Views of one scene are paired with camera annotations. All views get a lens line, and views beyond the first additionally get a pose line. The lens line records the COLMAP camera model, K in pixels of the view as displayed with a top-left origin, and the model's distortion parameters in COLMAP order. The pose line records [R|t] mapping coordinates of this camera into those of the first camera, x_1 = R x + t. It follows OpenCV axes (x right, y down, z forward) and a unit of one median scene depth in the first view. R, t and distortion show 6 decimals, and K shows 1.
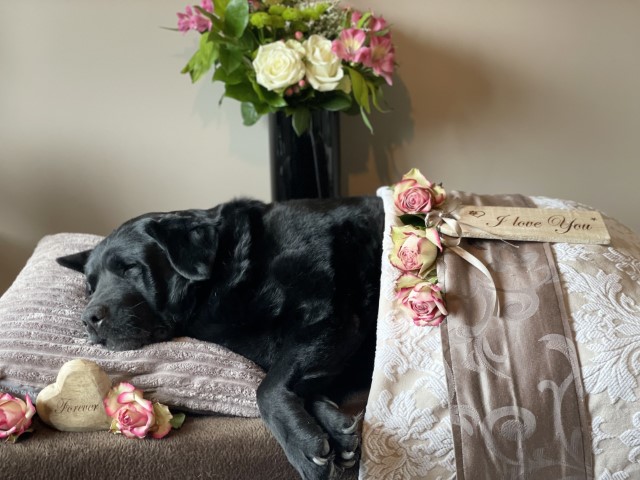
lens RADIAL K [[927.5, 0, 320.0], [0, 927.5, 240.0], [0, 0, 1]] dist [0.145246, 0.019810]
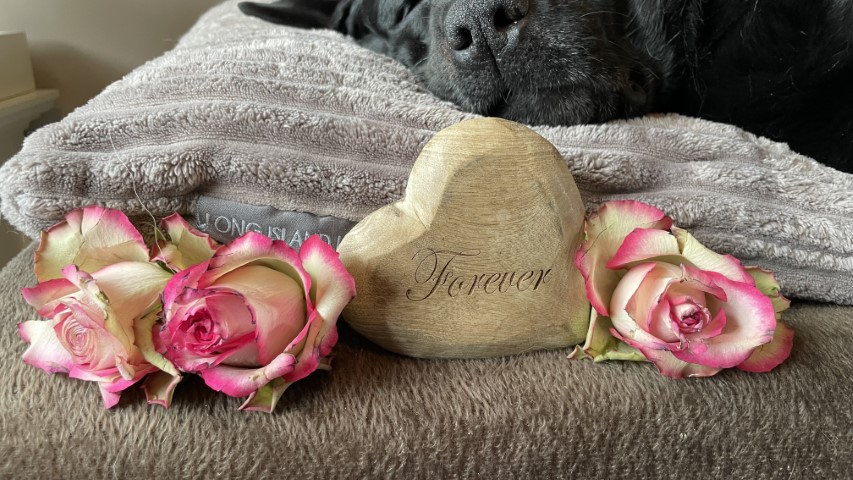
lens RADIAL K [[656.3, 0, 428.7], [0, 656.3, 211.9], [0, 0, 1]] dist [0.014895, -0.004314]
pose [[0.976931, -0.012132, 0.213212, -0.305545], [0.000022, 0.998391, 0.056710, 0.139649], [-0.213556, -0.055397, 0.975359, 0.773737]]
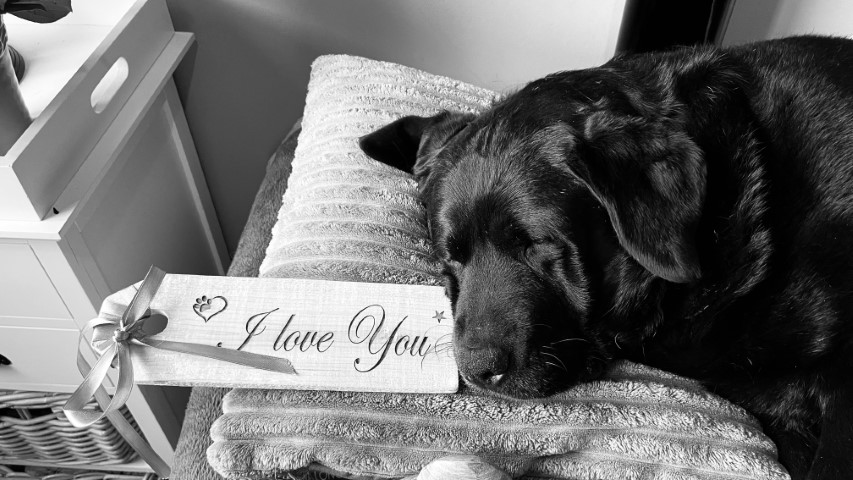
lens RADIAL K [[656.3, 0, 428.7], [0, 656.3, 211.9], [0, 0, 1]] dist [0.014895, -0.004314]
pose [[0.998605, 0.047966, -0.022068, -0.263427], [-0.033237, 0.895836, 0.443141, -0.144708], [0.041025, -0.441789, 0.896180, 0.712748]]
